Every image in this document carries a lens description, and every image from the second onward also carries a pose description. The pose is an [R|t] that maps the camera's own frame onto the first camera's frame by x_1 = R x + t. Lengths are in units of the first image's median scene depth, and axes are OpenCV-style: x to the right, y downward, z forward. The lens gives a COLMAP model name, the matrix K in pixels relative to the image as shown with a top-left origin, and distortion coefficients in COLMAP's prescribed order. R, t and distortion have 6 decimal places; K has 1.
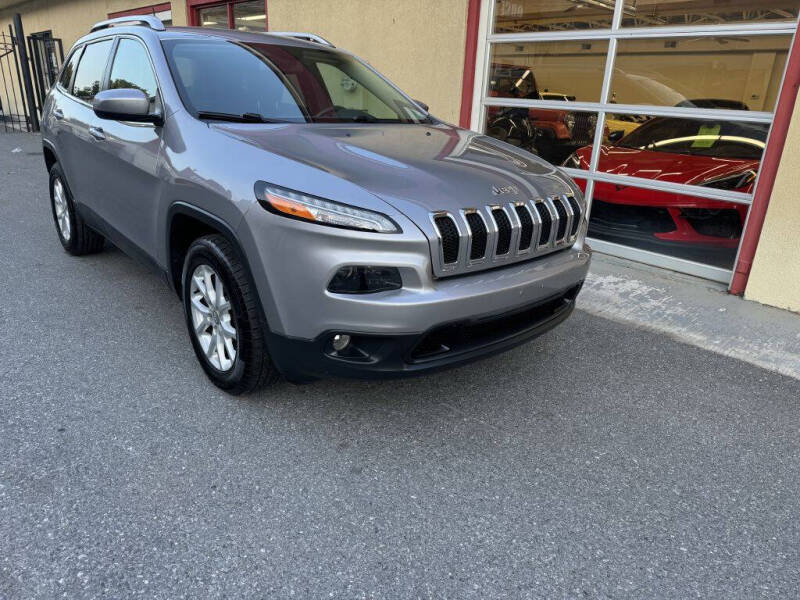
lens RADIAL K [[563.1, 0, 394.7], [0, 563.1, 295.8], [0, 0, 1]] dist [0.038018, -0.042166]
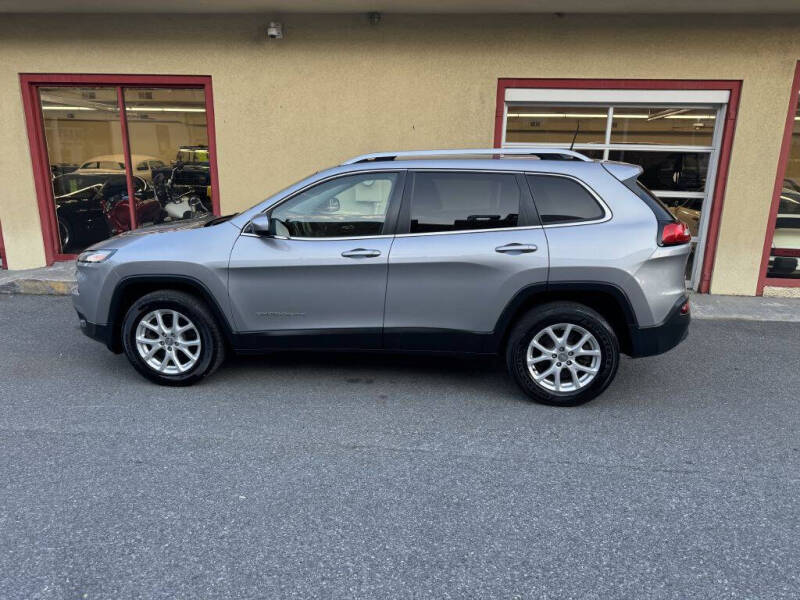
lens RADIAL K [[563.1, 0, 402.9], [0, 563.1, 301.7], [0, 0, 1]] dist [0.038018, -0.042166]
pose [[0.735053, -0.190626, 0.650661, -1.245958], [0.239356, 0.970831, 0.014027, -0.226785], [-0.634355, 0.145429, 0.759239, 0.258114]]
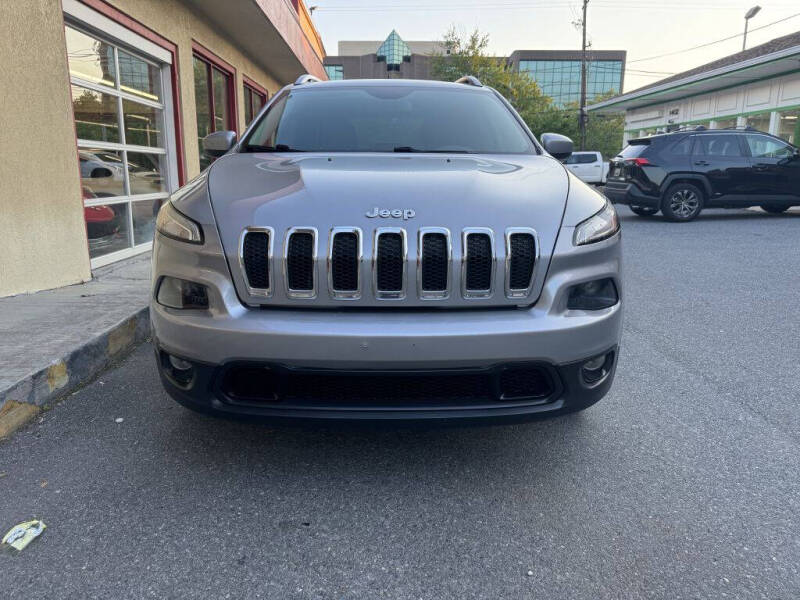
lens RADIAL K [[563.1, 0, 394.1], [0, 563.1, 297.2], [0, 0, 1]] dist [0.038018, -0.042166]
pose [[-0.754599, -0.189259, 0.628301, -1.158879], [0.186671, 0.856026, 0.482050, -0.639591], [-0.629075, 0.481040, -0.610627, 1.826618]]
